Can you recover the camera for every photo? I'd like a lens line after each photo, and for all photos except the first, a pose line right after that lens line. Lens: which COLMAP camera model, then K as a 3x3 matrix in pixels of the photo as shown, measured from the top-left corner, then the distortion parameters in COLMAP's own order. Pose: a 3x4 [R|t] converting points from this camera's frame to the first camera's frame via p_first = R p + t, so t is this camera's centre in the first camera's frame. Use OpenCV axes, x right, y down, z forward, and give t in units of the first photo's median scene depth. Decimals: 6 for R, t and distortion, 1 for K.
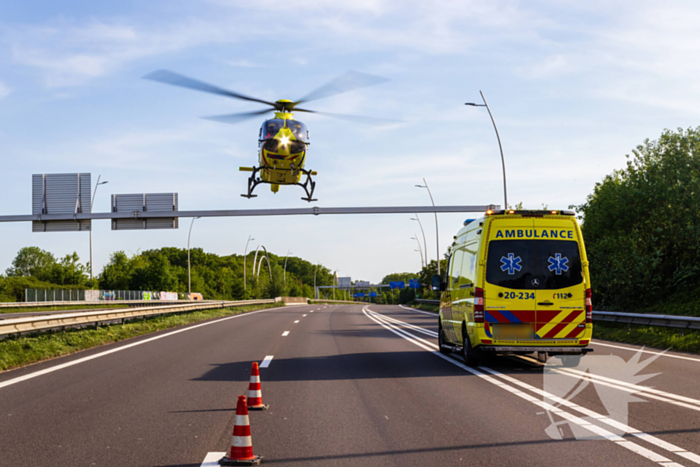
lens RADIAL K [[1023.0, 0, 350.0], [0, 1023.0, 233.5], [0, 0, 1]] dist [0.000753, -0.052686]
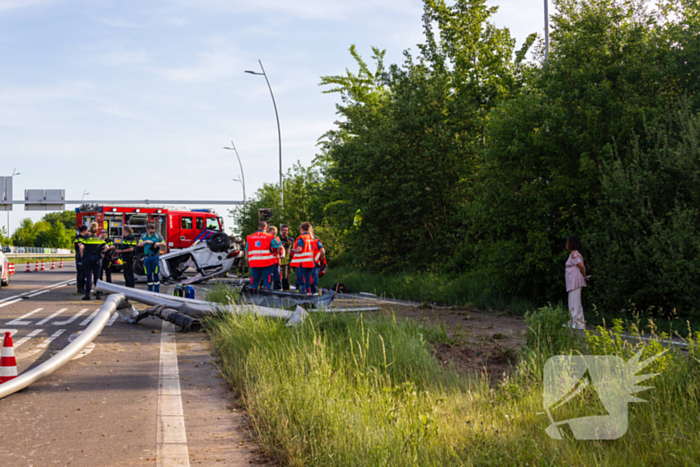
lens RADIAL K [[1014.6, 0, 333.5], [0, 1014.6, 263.2], [0, 0, 1]] dist [0.001128, -0.122621]
pose [[0.996958, 0.016959, 0.076069, 0.147087], [-0.021884, 0.997685, 0.064382, -0.035511], [-0.074801, -0.065851, 0.995022, -0.698553]]
